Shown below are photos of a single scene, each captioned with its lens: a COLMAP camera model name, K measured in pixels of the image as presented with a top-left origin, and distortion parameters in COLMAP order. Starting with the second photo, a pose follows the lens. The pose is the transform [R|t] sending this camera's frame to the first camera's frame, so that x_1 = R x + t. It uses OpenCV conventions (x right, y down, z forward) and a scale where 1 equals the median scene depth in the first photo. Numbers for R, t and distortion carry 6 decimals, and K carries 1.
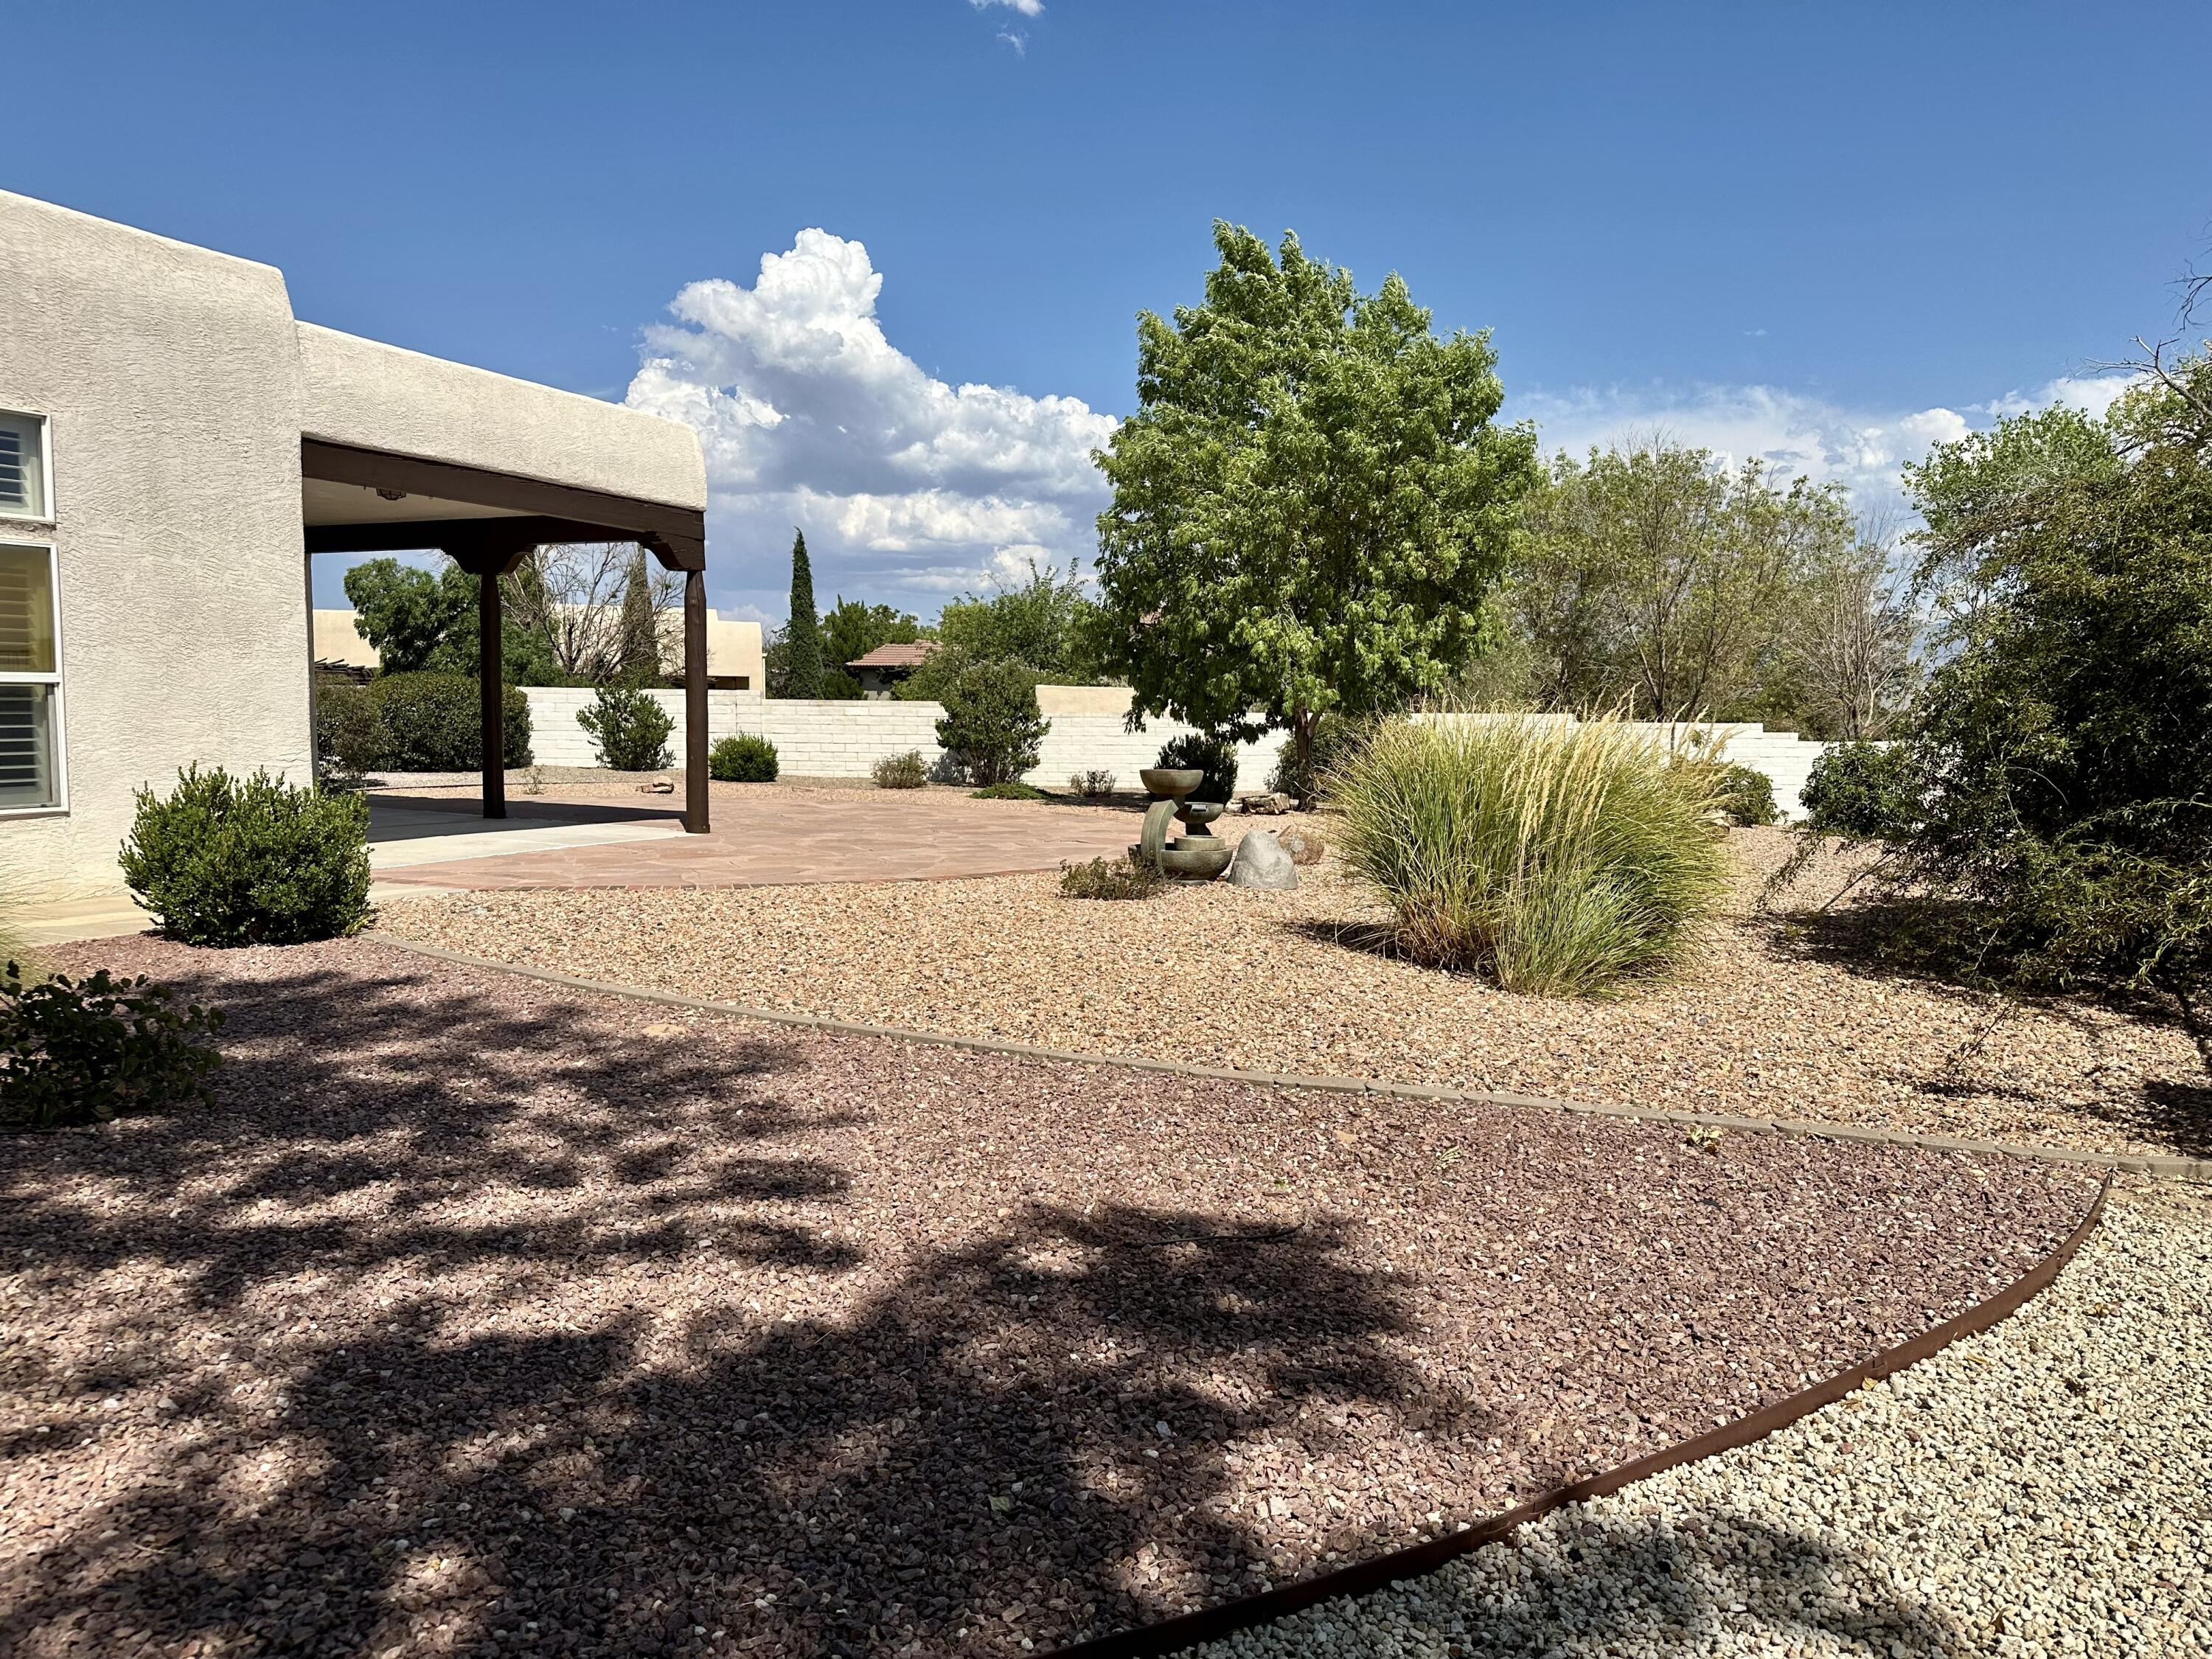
lens RADIAL K [[1551.2, 0, 1119.8], [0, 1551.2, 863.6], [0, 0, 1]] dist [0.057912, -0.063746]
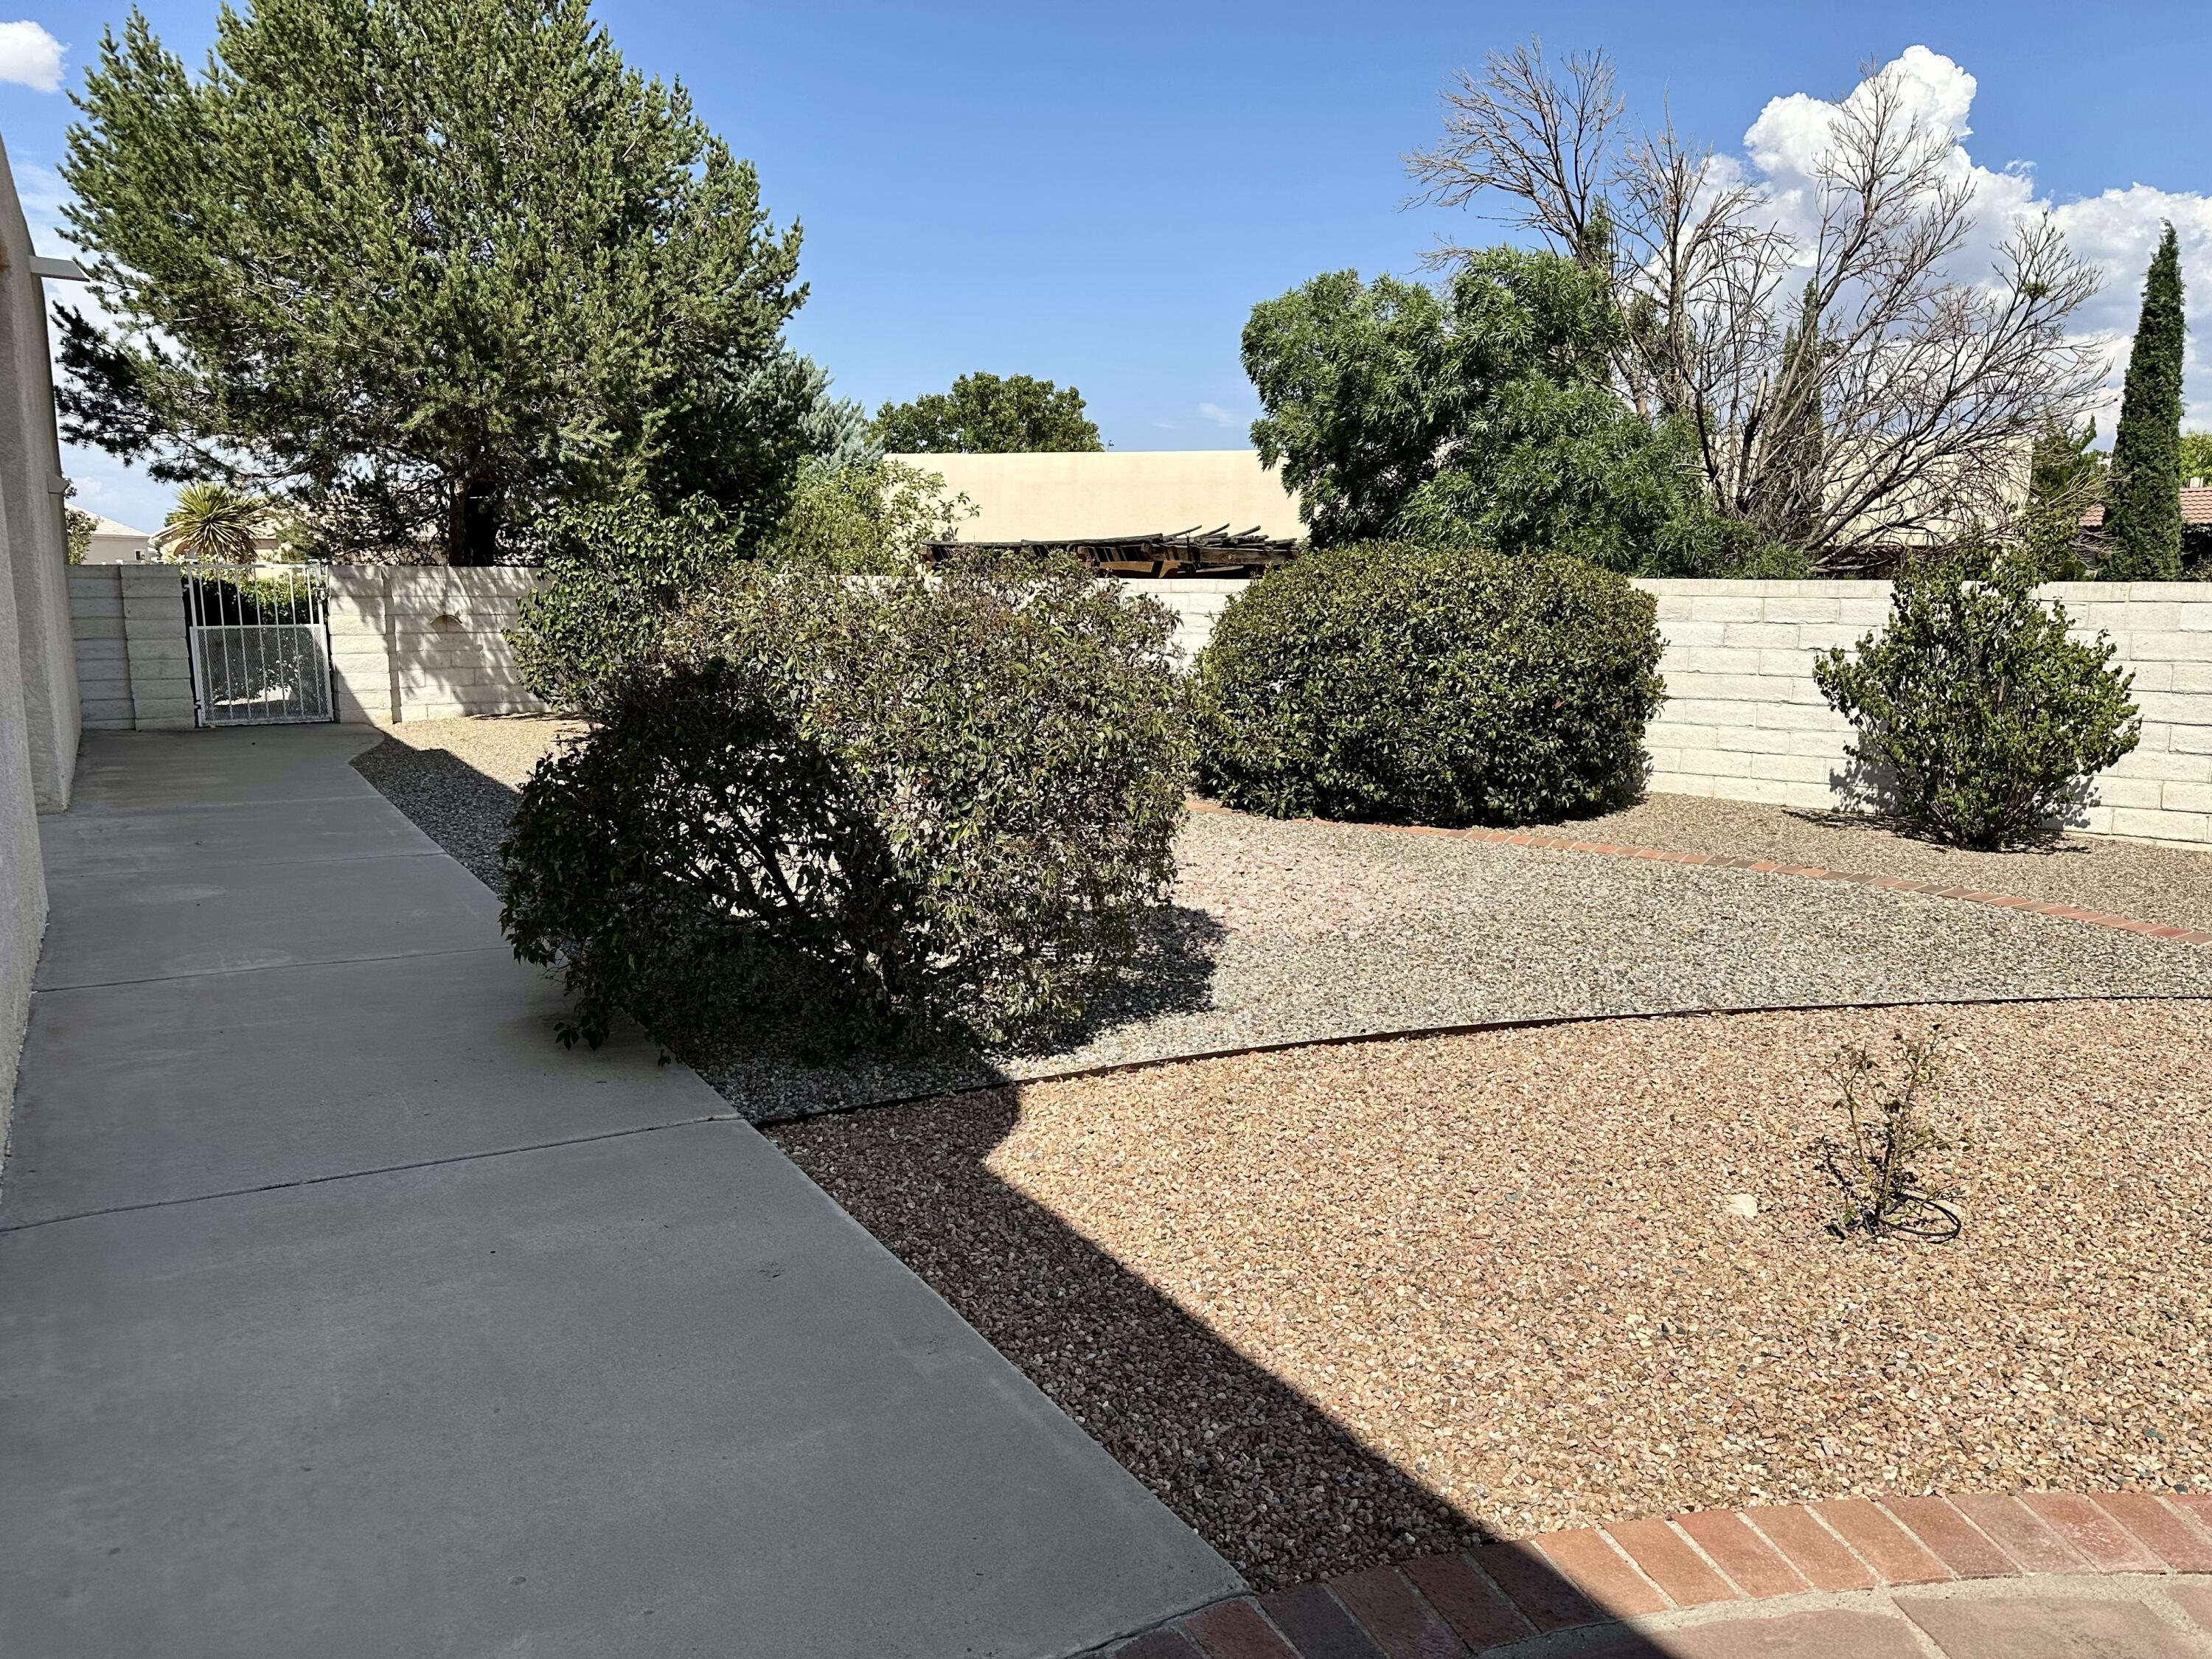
lens RADIAL K [[1551.2, 0, 1111.4], [0, 1551.2, 837.0], [0, 0, 1]] dist [0.057912, -0.063746]
pose [[0.823486, 0.088026, -0.560467, -0.285633], [-0.056075, 0.995681, 0.073989, -0.076150], [0.564559, -0.029501, 0.824865, 0.655228]]
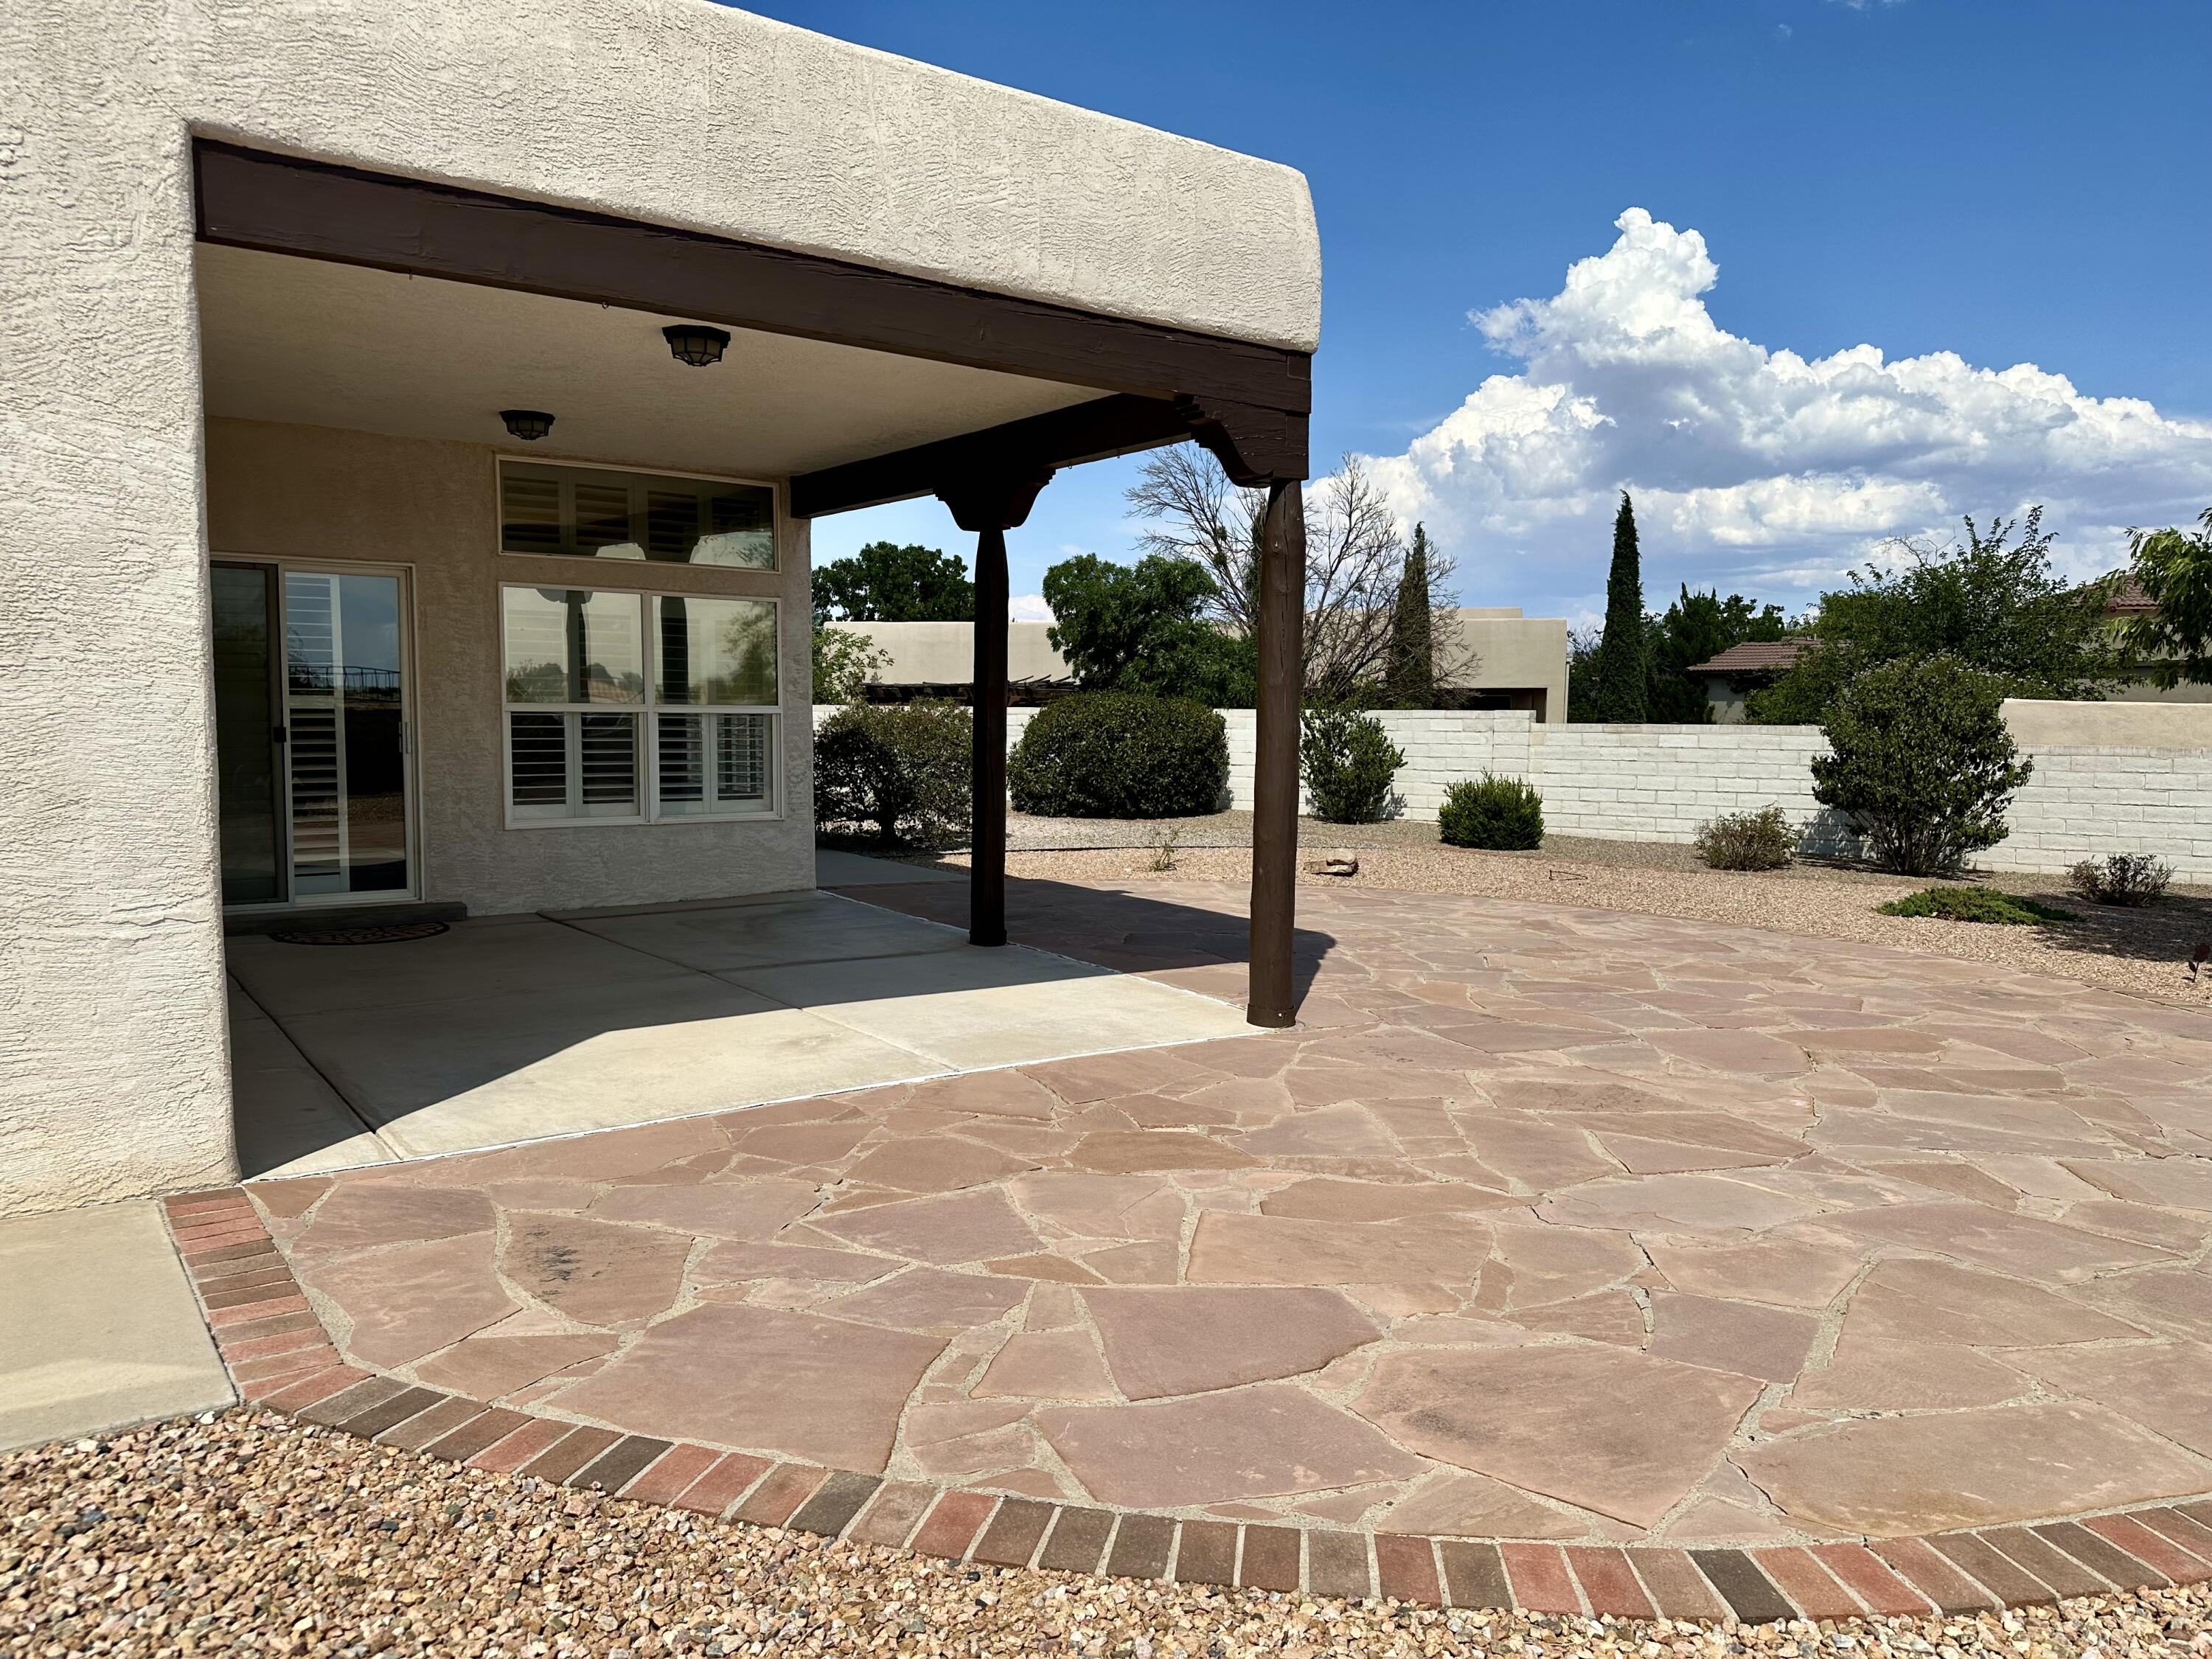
lens RADIAL K [[1551.2, 0, 1096.9], [0, 1551.2, 841.1], [0, 0, 1]] dist [0.057912, -0.063746]
pose [[0.858124, 0.040748, -0.511823, -0.042933], [-0.051314, 0.998661, -0.006527, -0.041073], [0.510872, 0.031865, 0.859066, 0.325363]]
